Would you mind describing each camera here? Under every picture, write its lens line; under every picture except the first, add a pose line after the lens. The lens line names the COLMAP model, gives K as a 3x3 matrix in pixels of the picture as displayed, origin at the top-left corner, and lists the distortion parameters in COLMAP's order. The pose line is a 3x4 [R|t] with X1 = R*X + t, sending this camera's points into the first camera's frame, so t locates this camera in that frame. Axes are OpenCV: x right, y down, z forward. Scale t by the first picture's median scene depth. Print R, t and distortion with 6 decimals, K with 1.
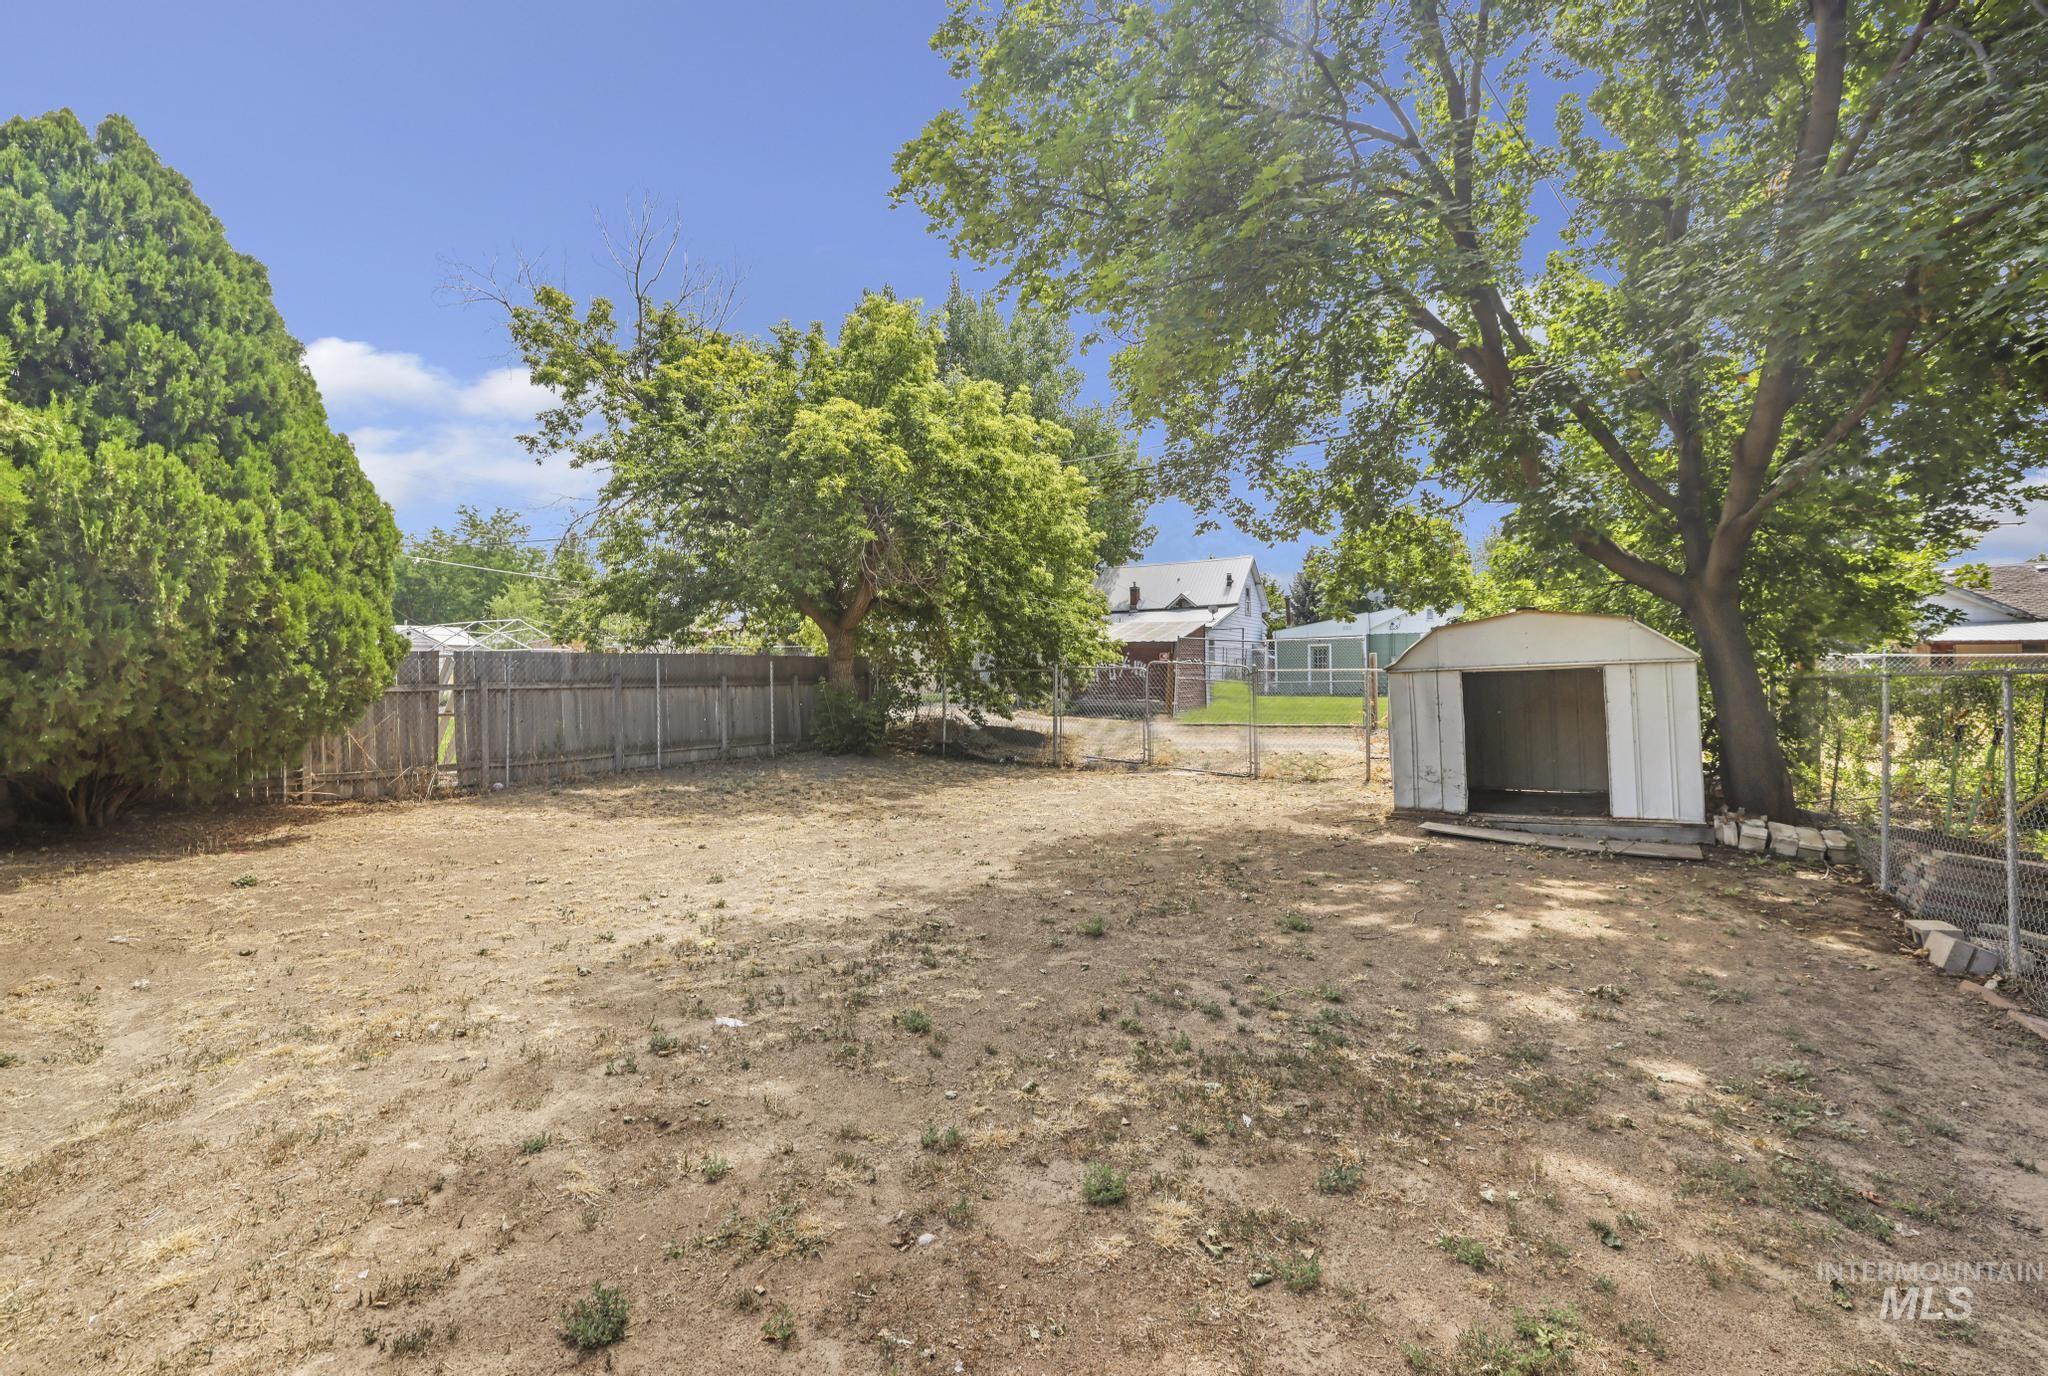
lens RADIAL K [[937.0, 0, 1027.5], [0, 937.0, 643.6], [0, 0, 1]] dist [-0.027756, 0.000088]
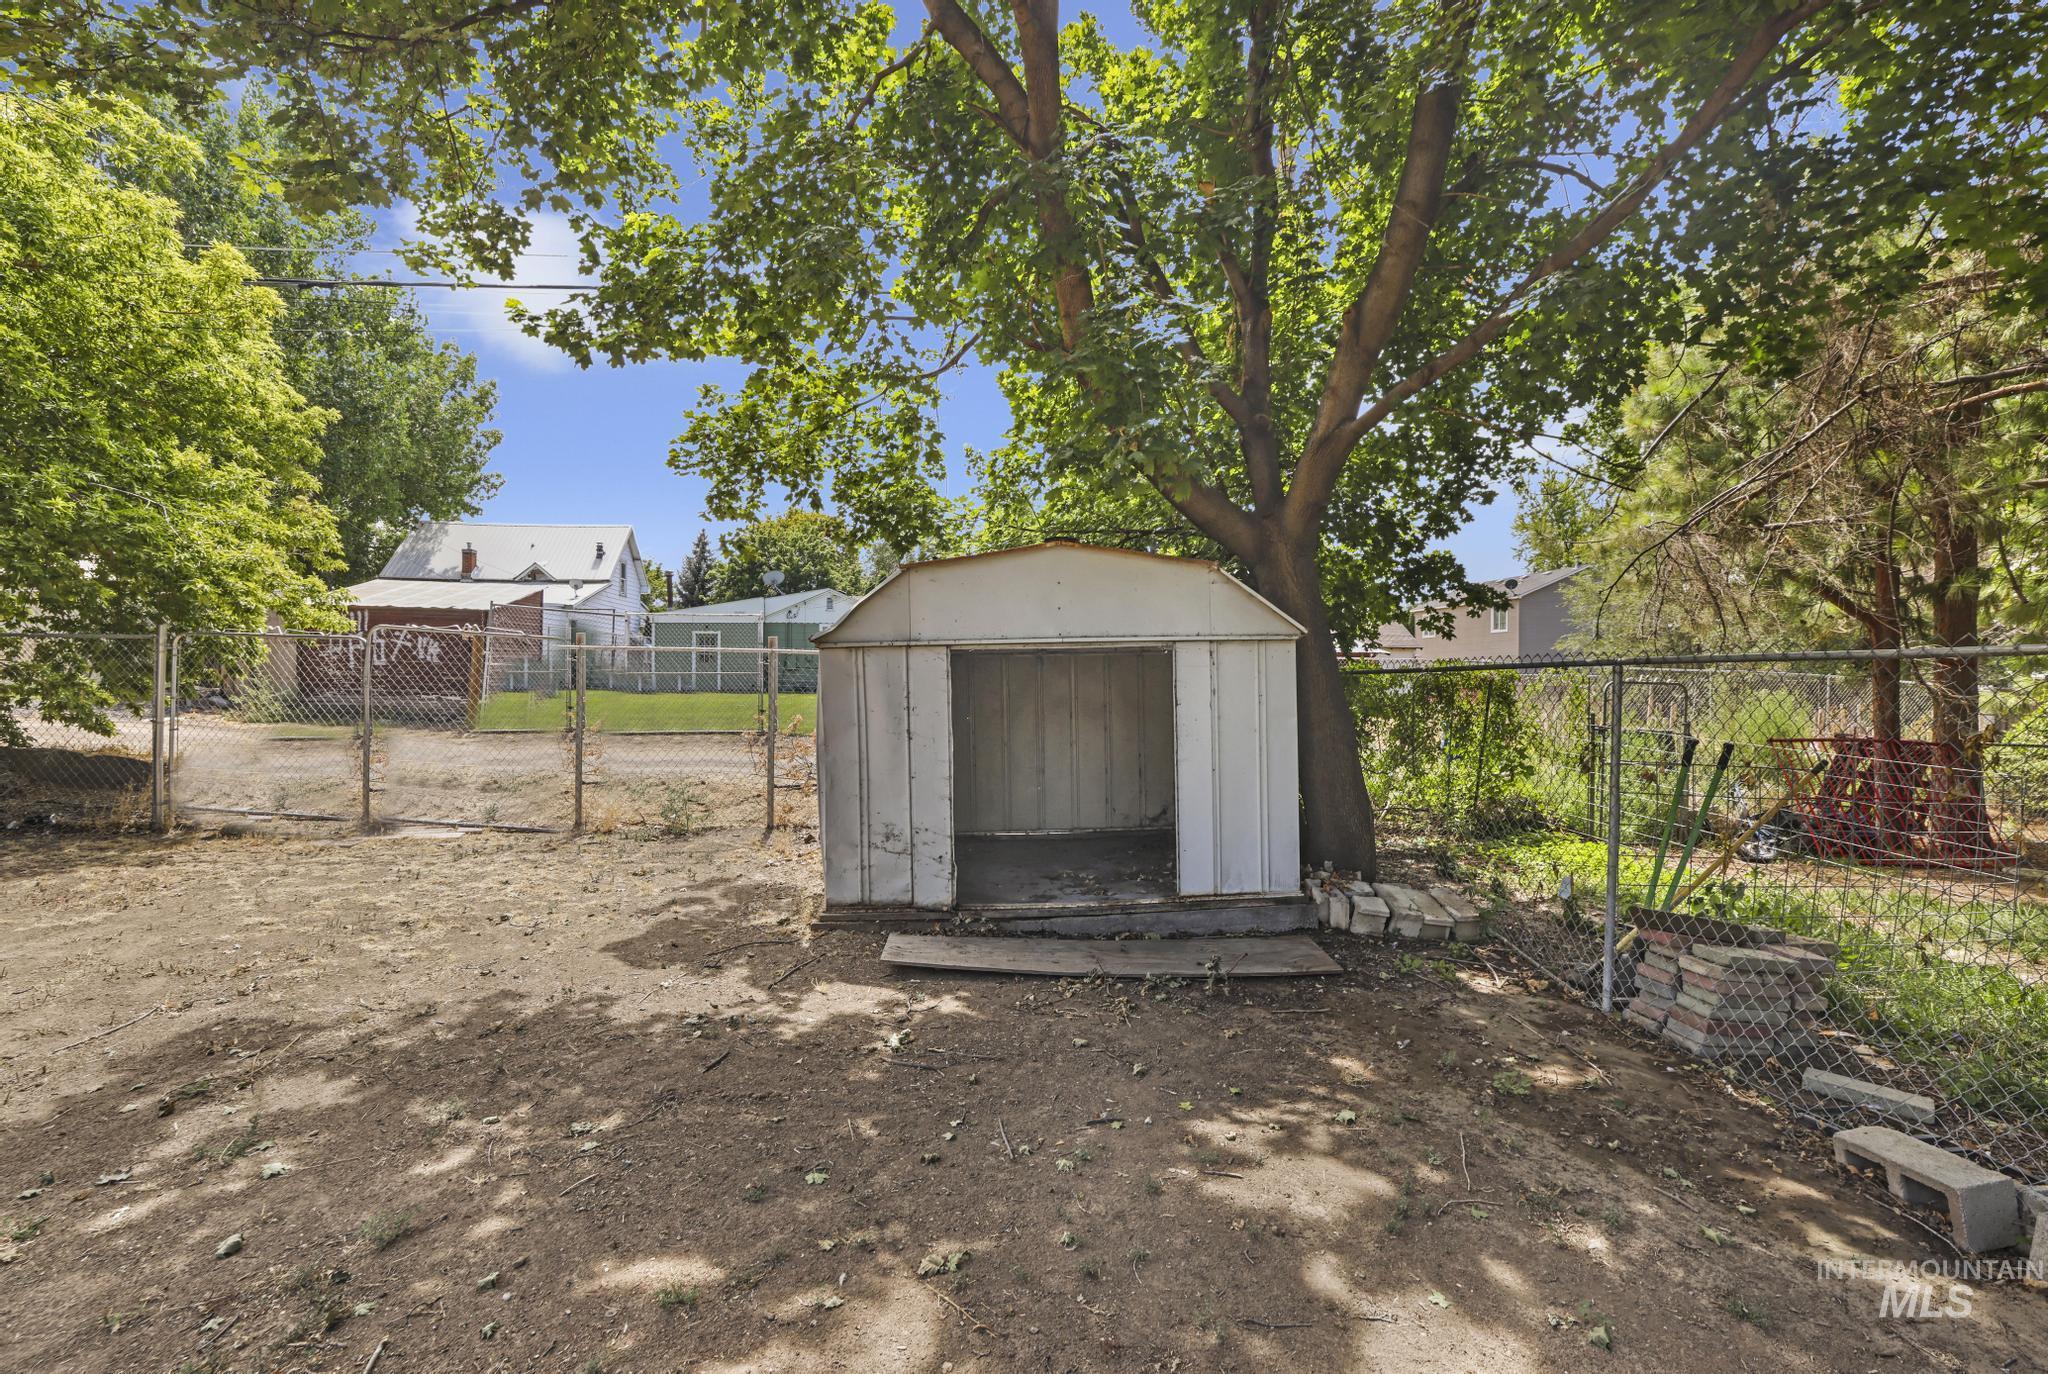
lens RADIAL K [[883.6, 0, 1018.2], [0, 883.6, 700.2], [0, 0, 1]] dist [-0.049832, 0.016863]
pose [[0.802828, -0.000413, 0.596211, 0.167754], [-0.038081, 0.997922, 0.051968, 0.028521], [-0.594993, -0.064426, 0.801144, 0.494719]]
